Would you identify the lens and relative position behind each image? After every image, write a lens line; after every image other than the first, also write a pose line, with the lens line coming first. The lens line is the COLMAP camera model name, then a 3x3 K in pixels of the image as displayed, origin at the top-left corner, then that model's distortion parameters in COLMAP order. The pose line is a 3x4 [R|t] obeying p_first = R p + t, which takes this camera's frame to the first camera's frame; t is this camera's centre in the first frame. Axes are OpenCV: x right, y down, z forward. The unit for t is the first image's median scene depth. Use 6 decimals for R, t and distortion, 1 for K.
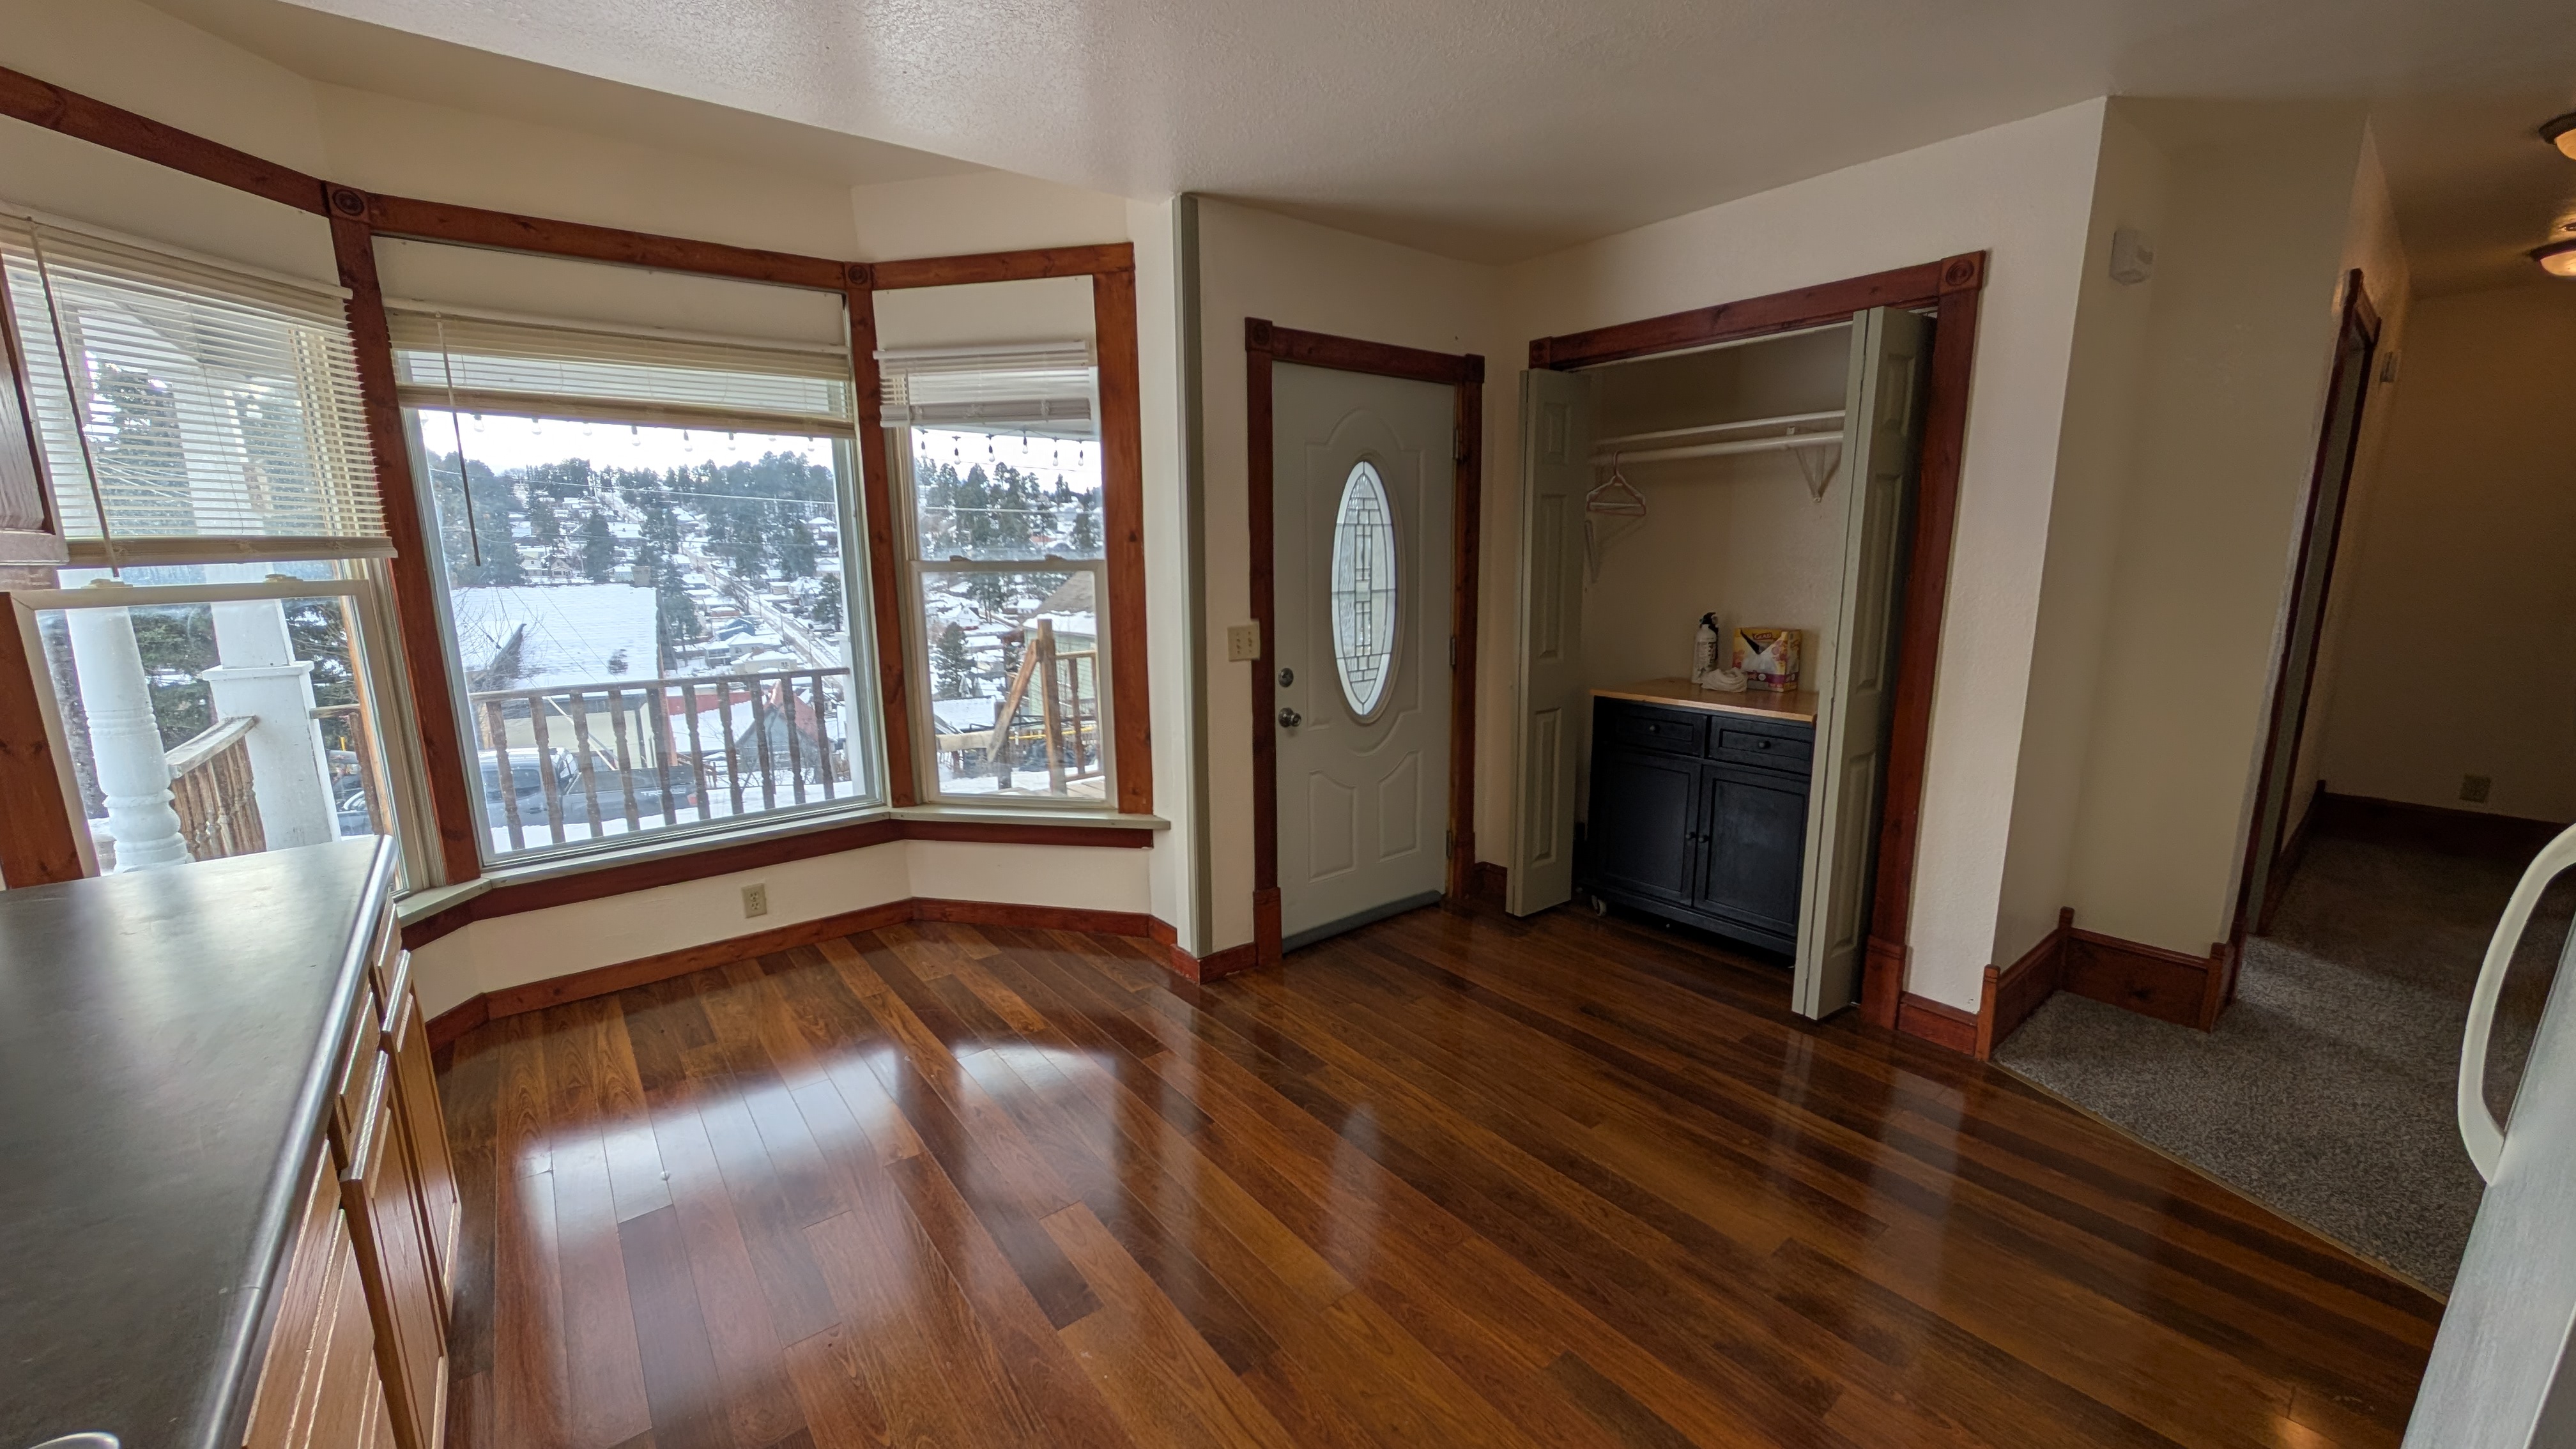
lens RADIAL K [[965.3, 0, 1280.0], [0, 965.3, 739.8], [0, 0, 1]] dist [-0.001595, -0.000735]
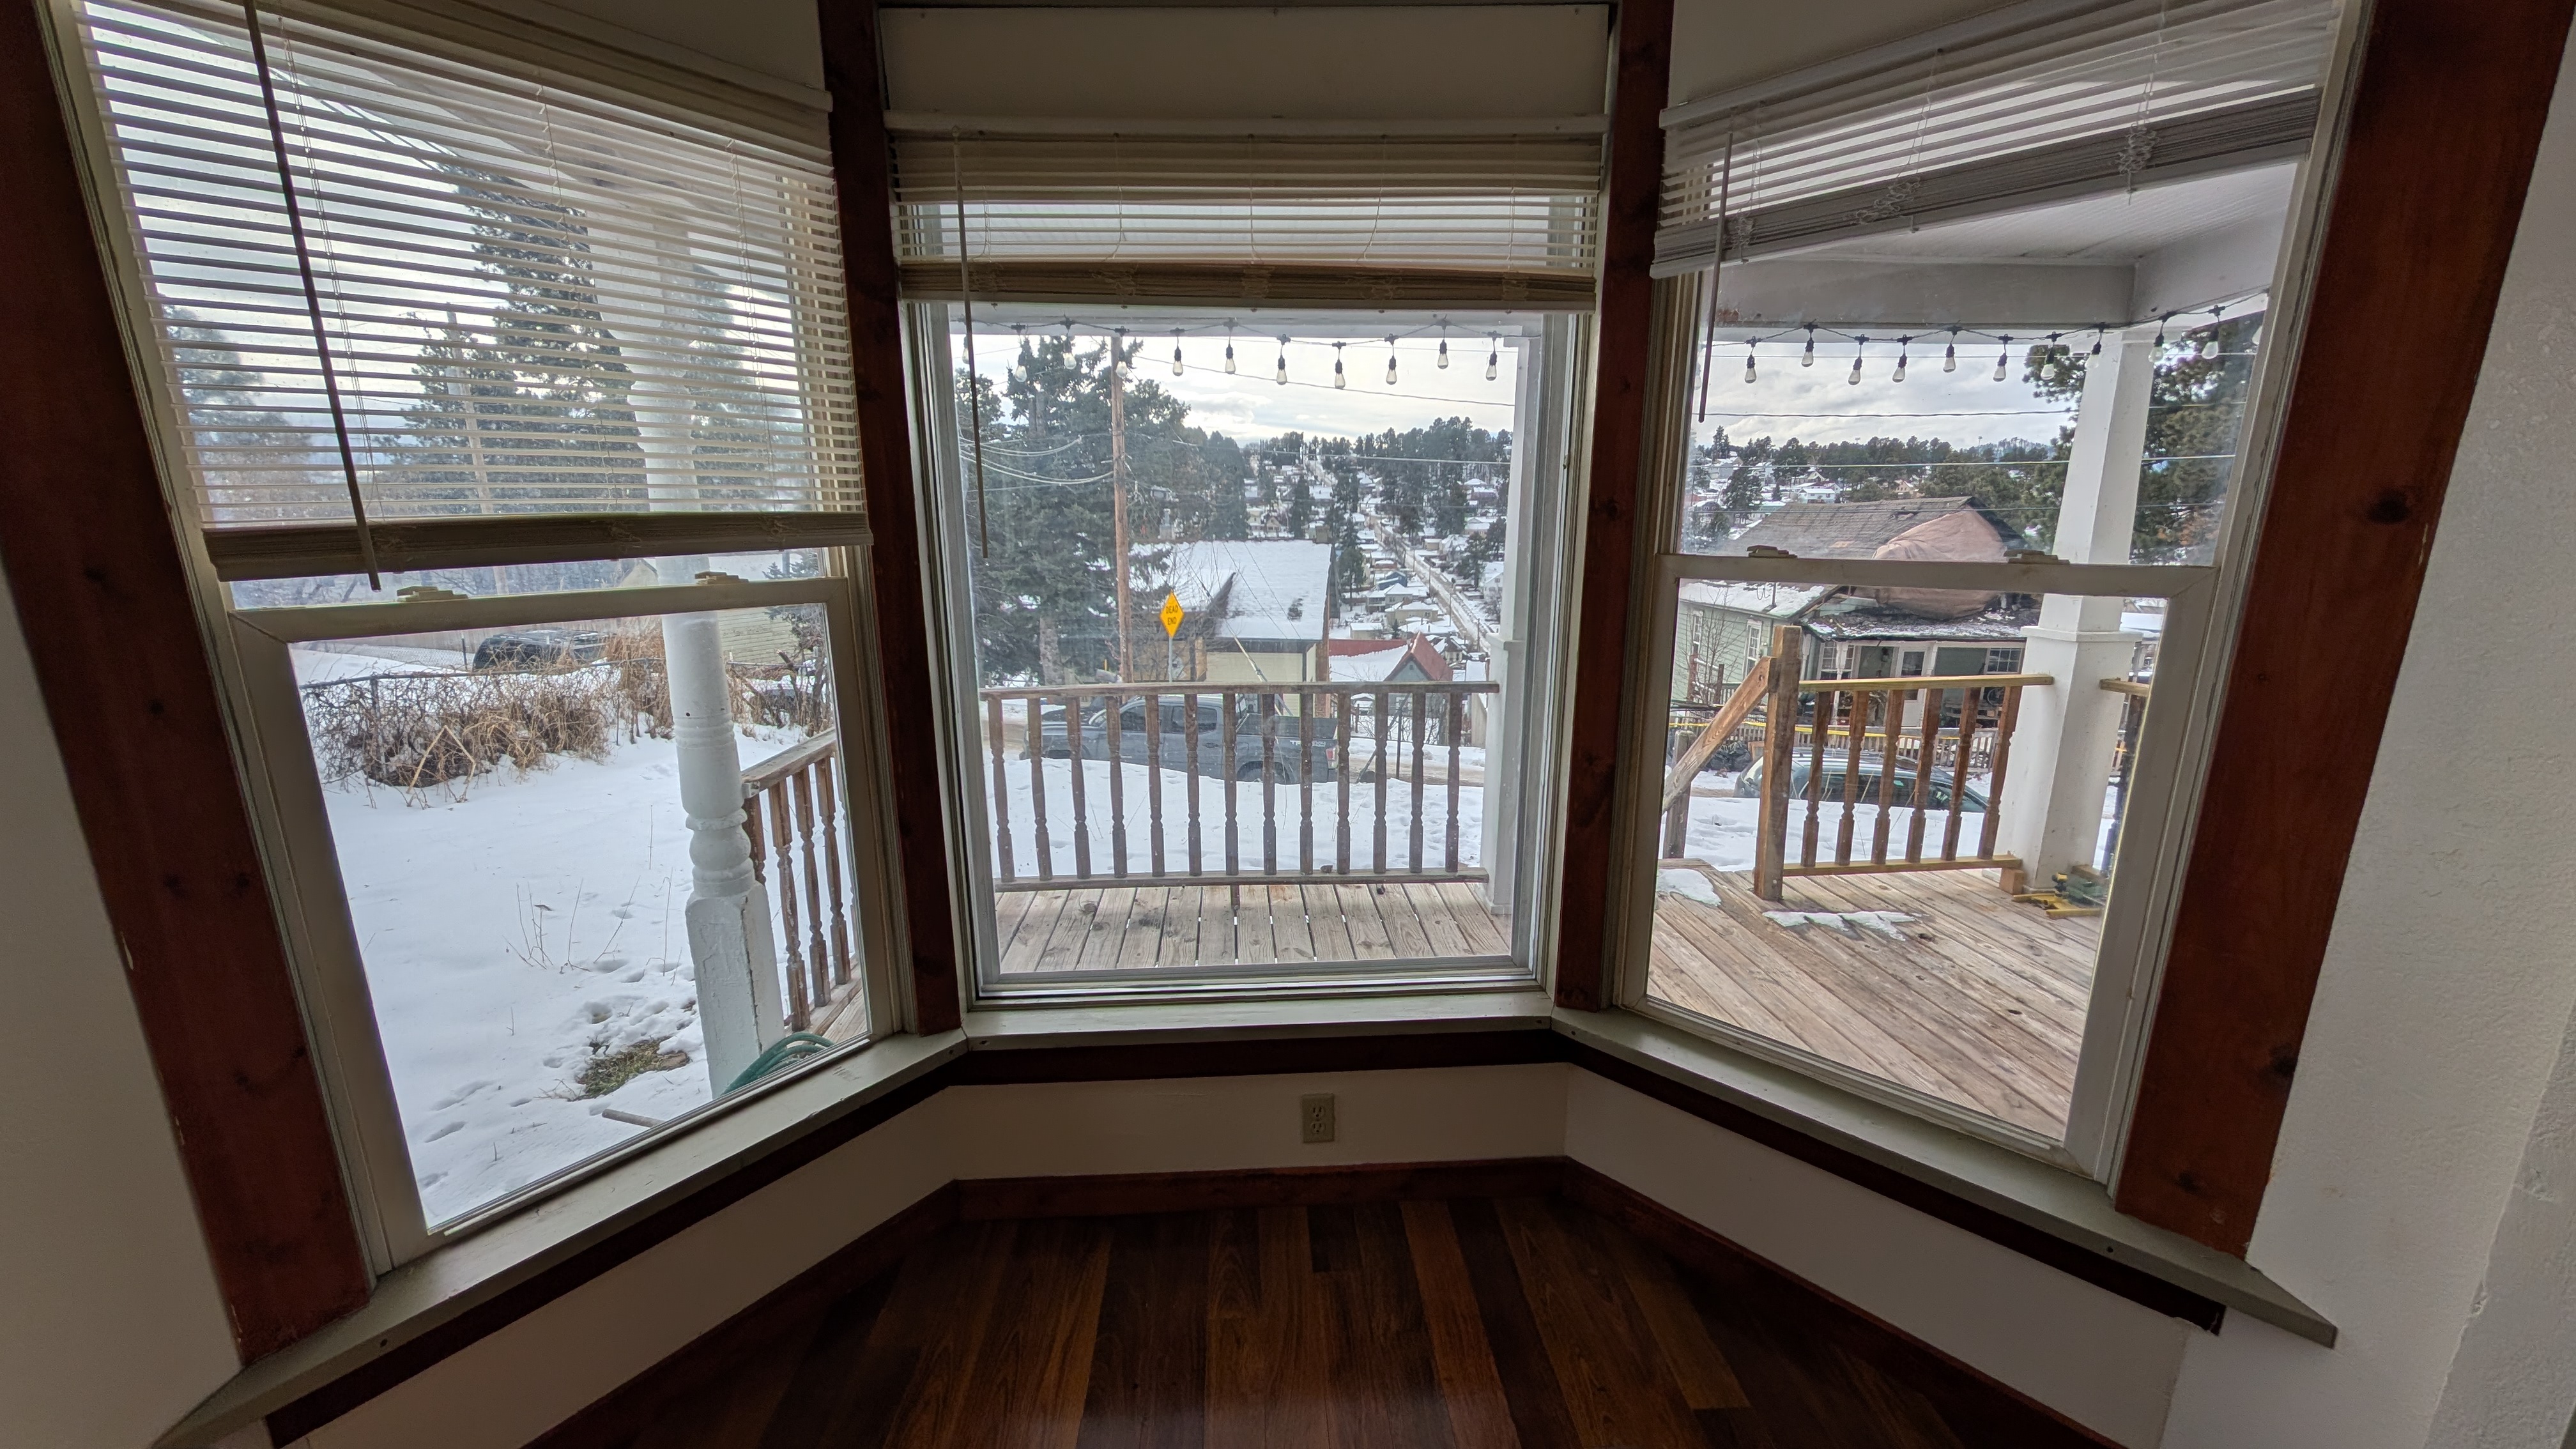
lens RADIAL K [[965.3, 0, 1280.0], [0, 965.3, 739.8], [0, 0, 1]] dist [-0.001595, -0.000735]
pose [[0.809606, 0.136724, -0.570828, -0.251794], [-0.113752, 0.990603, 0.075935, -0.108811], [0.575846, 0.003455, 0.817551, 0.491455]]
